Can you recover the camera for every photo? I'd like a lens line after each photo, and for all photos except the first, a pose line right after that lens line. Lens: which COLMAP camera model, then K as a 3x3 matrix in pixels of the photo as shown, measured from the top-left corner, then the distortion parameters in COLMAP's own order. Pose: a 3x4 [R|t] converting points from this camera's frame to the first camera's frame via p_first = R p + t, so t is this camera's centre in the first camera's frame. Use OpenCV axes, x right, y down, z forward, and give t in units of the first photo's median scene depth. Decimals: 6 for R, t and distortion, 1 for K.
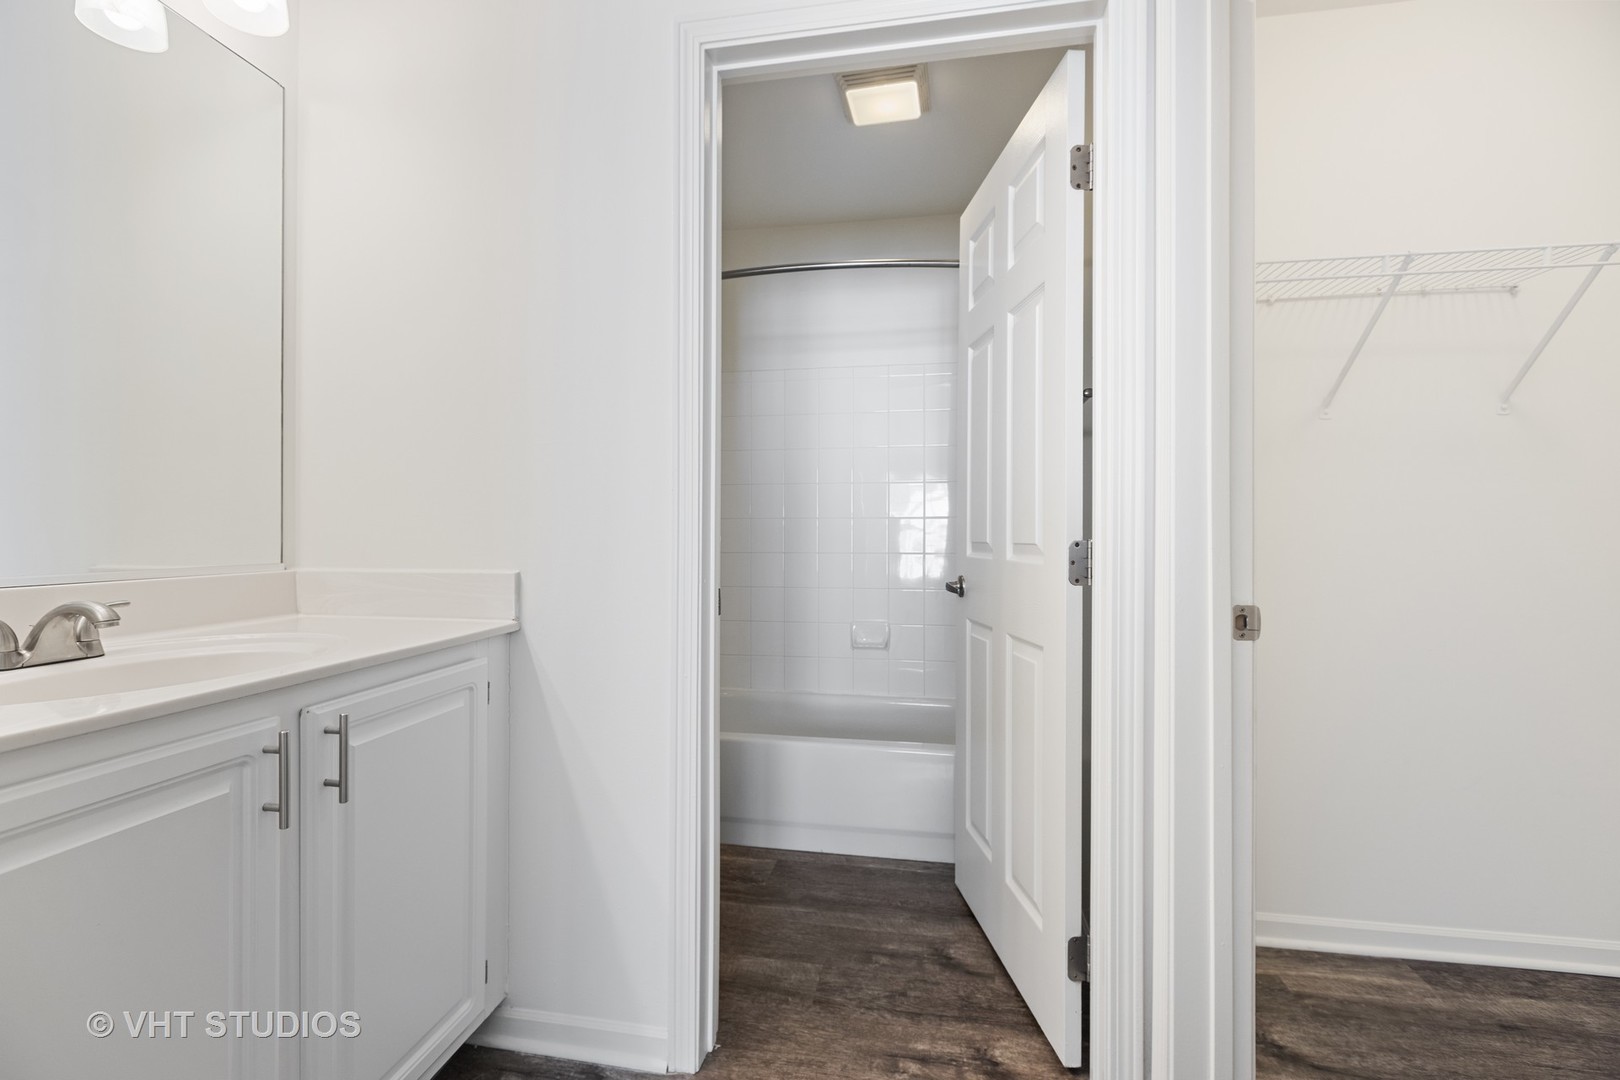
lens RADIAL K [[717.9, 0, 810.0], [0, 717.9, 540.0], [0, 0, 1]] dist [0.009449, 0.000063]
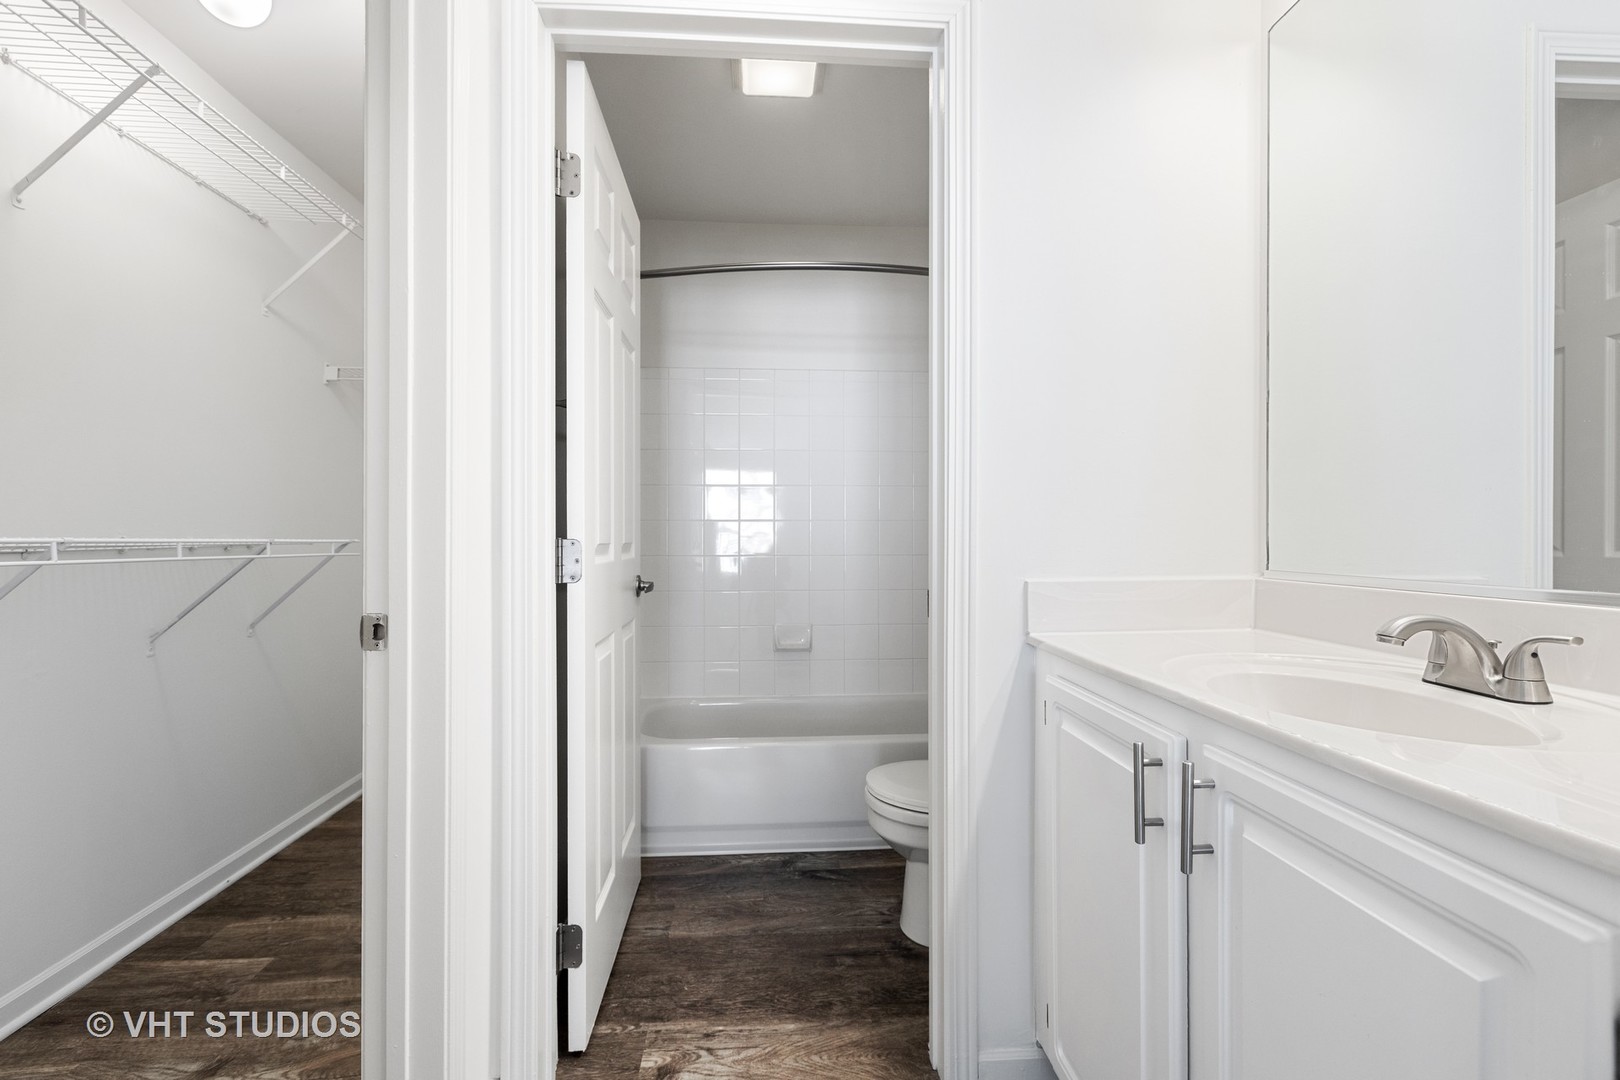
lens RADIAL K [[717.9, 0, 810.0], [0, 717.9, 540.0], [0, 0, 1]] dist [0.009449, 0.000063]
pose [[0.967151, -0.005833, 0.254137, -0.221035], [0.006800, 0.999973, -0.002925, -0.001545], [-0.254113, 0.004557, 0.967164, 0.043114]]
